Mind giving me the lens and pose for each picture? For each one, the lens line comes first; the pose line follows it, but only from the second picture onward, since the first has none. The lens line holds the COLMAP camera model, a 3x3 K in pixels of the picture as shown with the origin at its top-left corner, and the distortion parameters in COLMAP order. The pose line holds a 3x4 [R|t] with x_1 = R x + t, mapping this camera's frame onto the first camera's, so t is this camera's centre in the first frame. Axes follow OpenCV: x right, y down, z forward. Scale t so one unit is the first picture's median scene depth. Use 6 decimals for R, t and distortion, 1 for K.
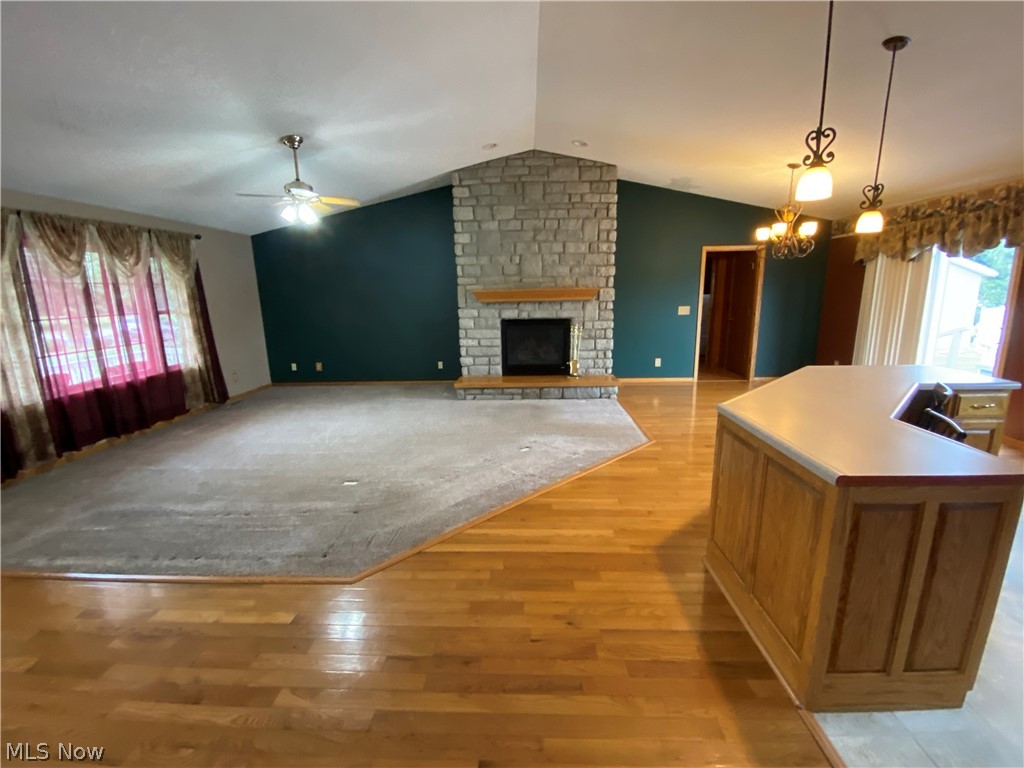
lens RADIAL K [[442.4, 0, 515.5], [0, 442.4, 388.8], [0, 0, 1]] dist [0.021479, -0.003242]
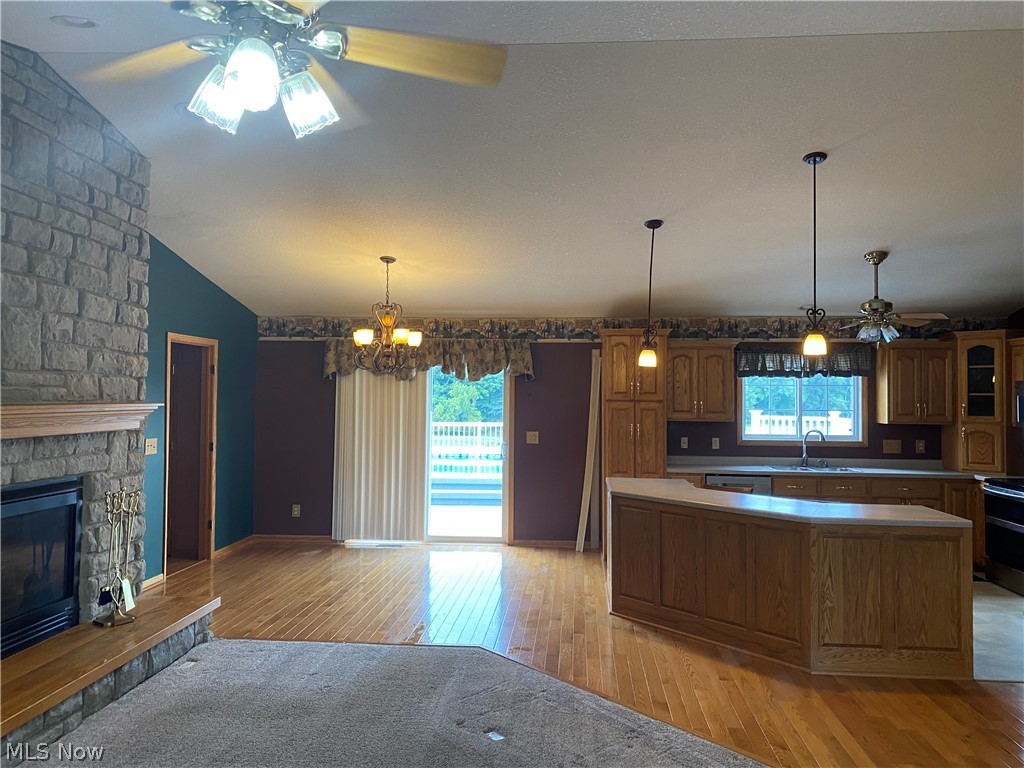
lens RADIAL K [[782.5, 0, 515.7], [0, 782.5, 374.0], [0, 0, 1]] dist [0.040299, -0.013290]
pose [[0.045953, 0.047367, 0.997820, -0.591213], [0.213354, 0.975361, -0.056126, -0.130603], [-0.975894, 0.215468, 0.034715, 0.601642]]
